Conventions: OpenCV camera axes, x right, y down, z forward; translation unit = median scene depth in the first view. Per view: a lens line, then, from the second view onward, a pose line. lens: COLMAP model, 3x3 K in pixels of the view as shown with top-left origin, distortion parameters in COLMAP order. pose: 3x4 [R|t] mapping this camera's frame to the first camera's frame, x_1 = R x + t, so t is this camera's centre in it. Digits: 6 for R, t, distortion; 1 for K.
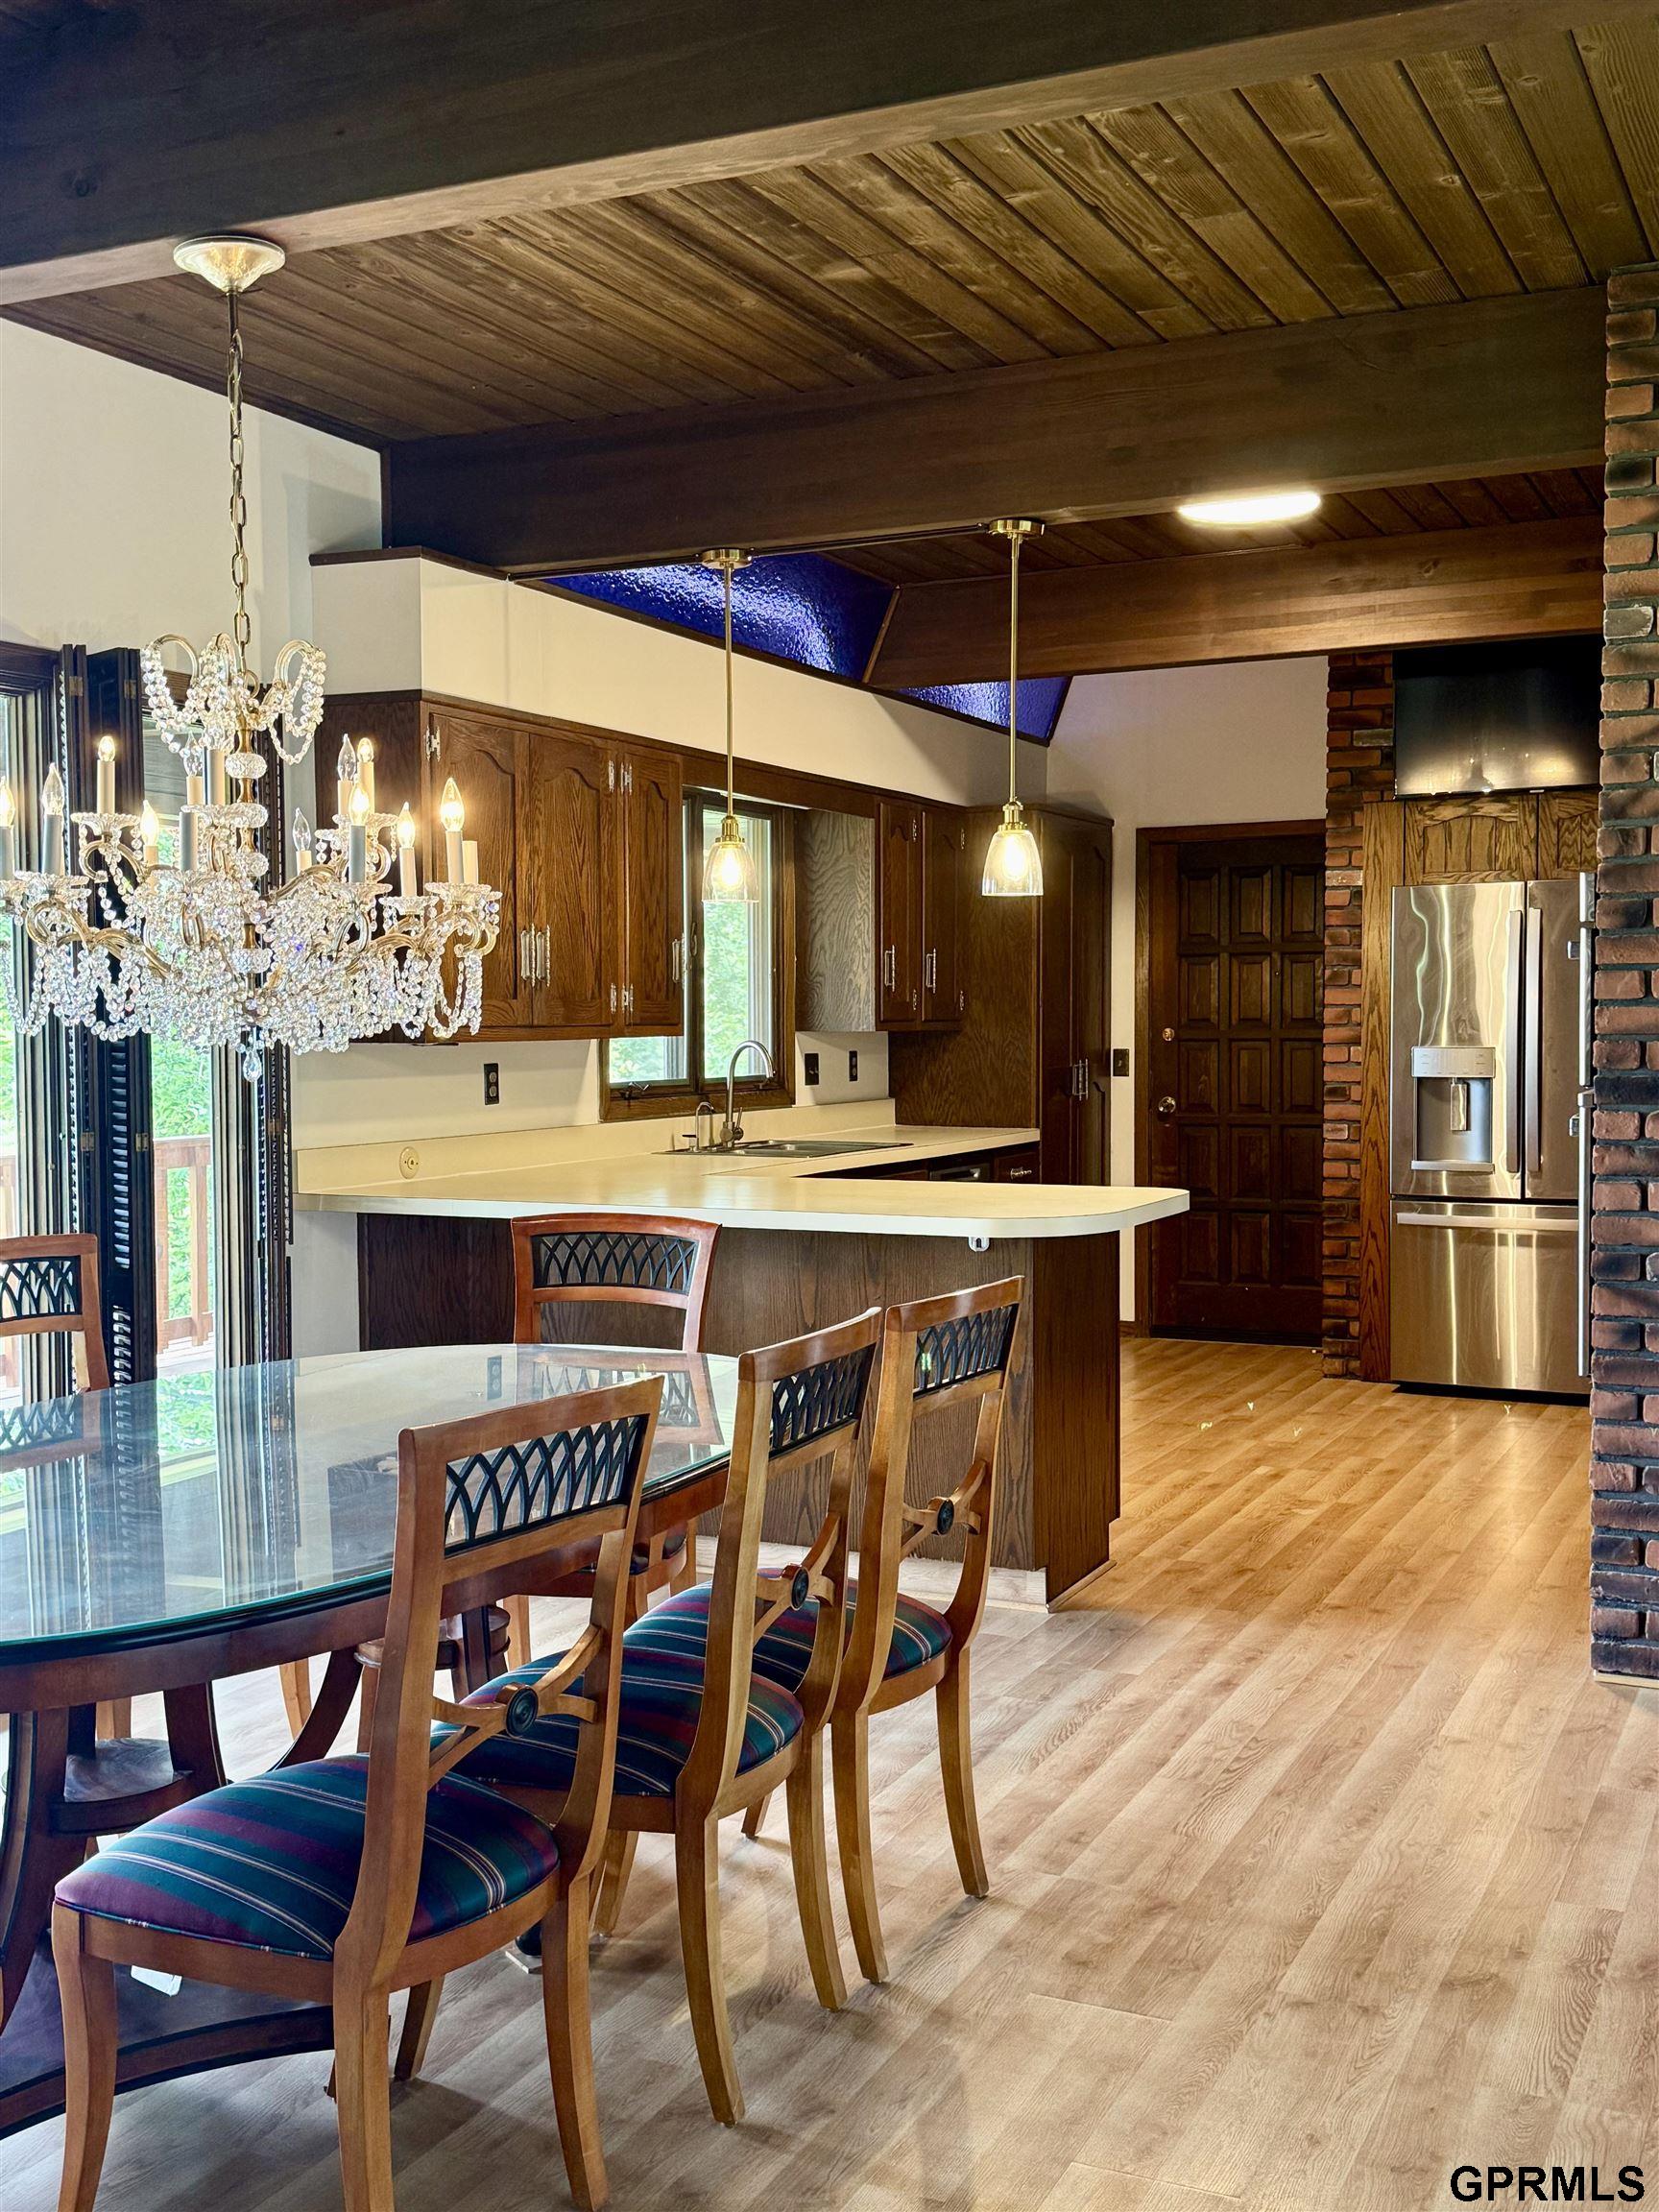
lens RADIAL K [[2305.1, 0, 828.3], [0, 2305.1, 1111.4], [0, 0, 1]] dist [0.062061, 0.000000]
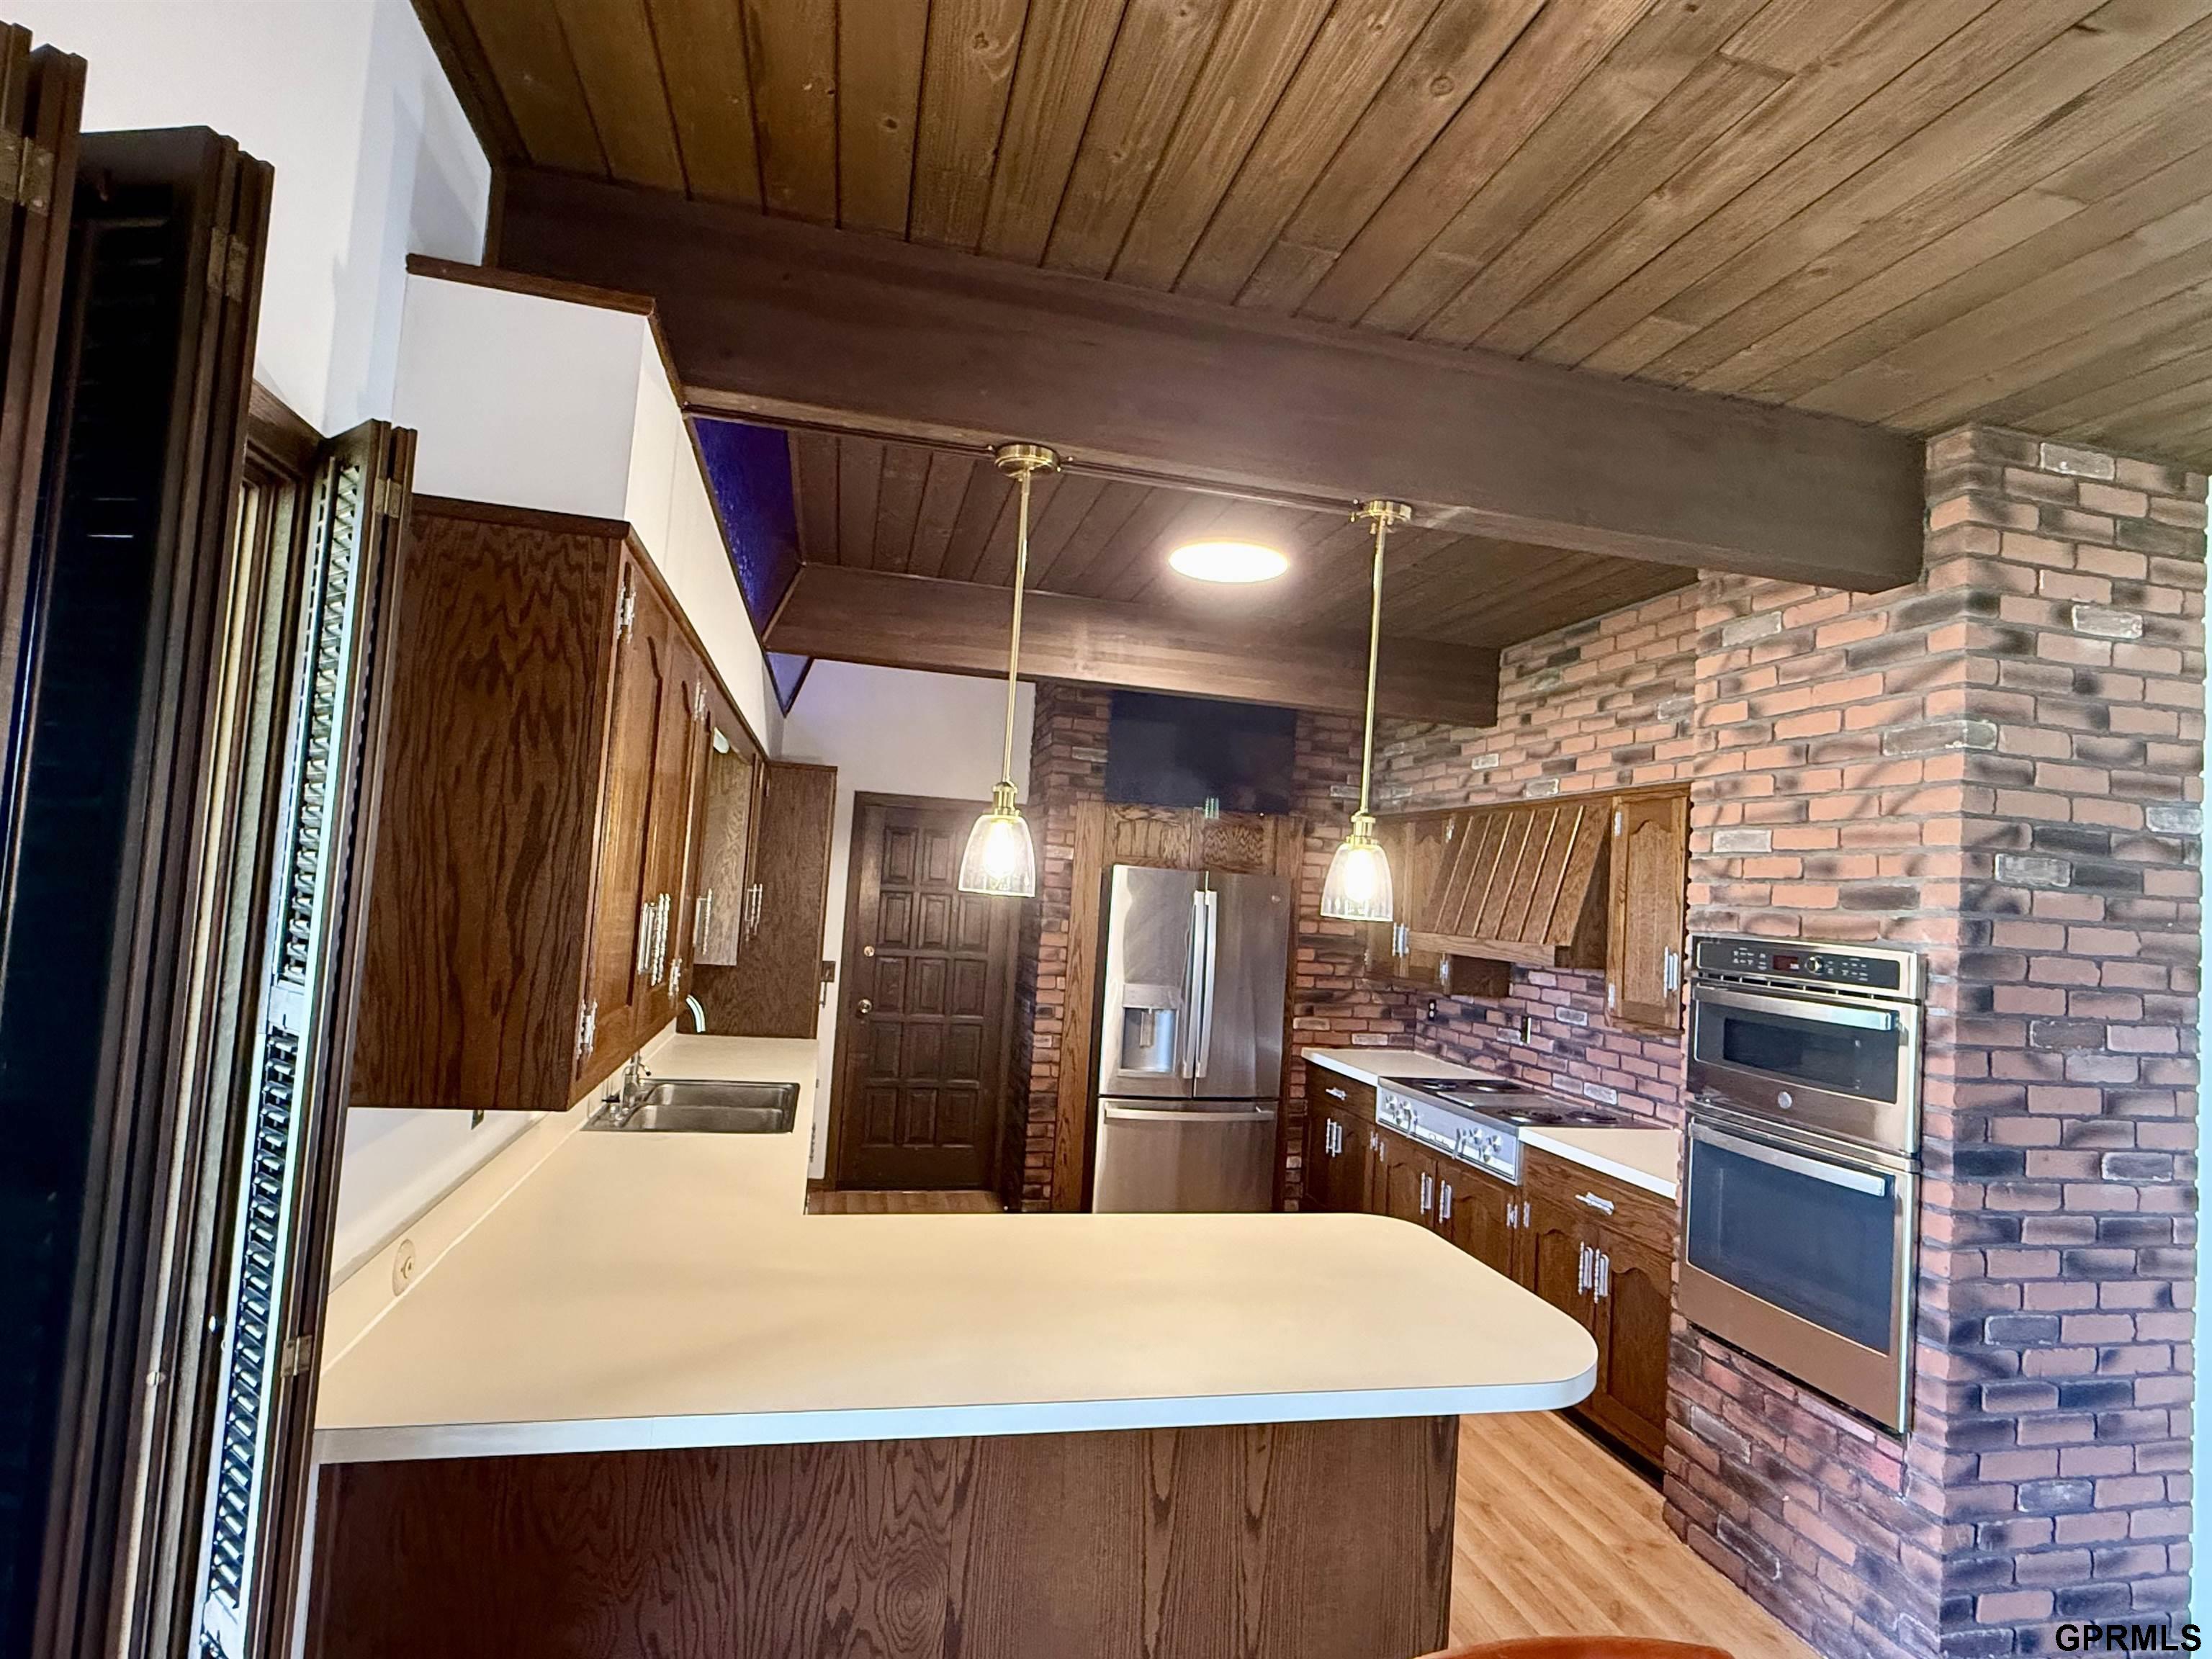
lens RADIAL K [[1141.5, 0, 1108.5], [0, 1141.5, 825.0], [0, 0, 1]] dist [0.000227, -0.000981]
pose [[0.778880, 0.096523, 0.619701, -0.171176], [-0.044938, 0.994136, -0.098362, -0.052290], [-0.625561, 0.048764, 0.778650, 0.460128]]
